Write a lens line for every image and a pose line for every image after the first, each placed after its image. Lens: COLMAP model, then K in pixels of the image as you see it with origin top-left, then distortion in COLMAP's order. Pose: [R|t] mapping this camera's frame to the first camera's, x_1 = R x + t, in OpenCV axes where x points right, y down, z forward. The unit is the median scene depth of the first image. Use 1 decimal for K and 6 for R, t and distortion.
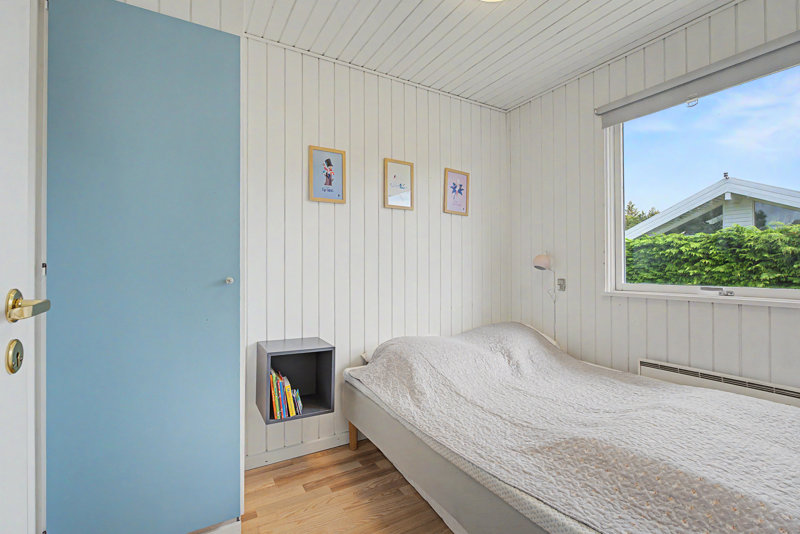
lens RADIAL K [[365.4, 0, 399.1], [0, 365.4, 265.3], [0, 0, 1]] dist [-0.001091, 0.000188]
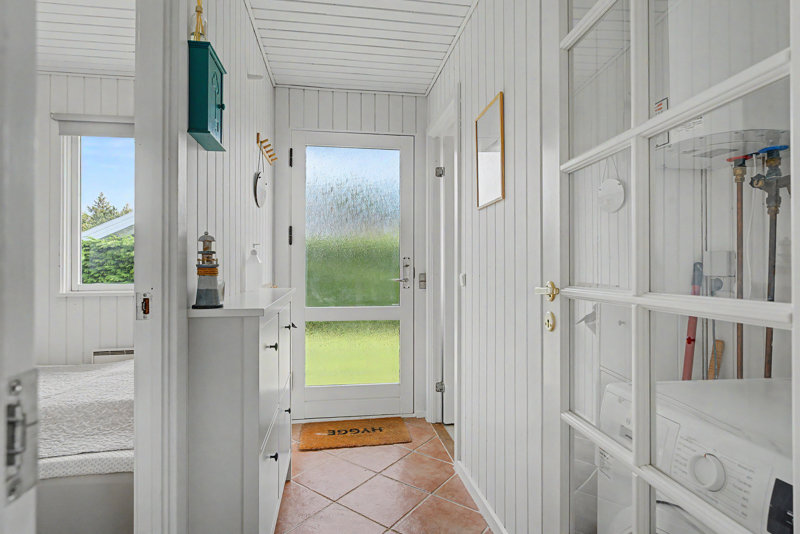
lens RADIAL K [[412.9, 0, 400.3], [0, 412.9, 266.3], [0, 0, 1]] dist [-0.005251, -0.000255]
pose [[0.370761, 0.007013, 0.928702, -0.160998], [-0.006697, 0.999966, -0.004877, -0.004716], [-0.928704, -0.004412, 0.370795, -0.324432]]
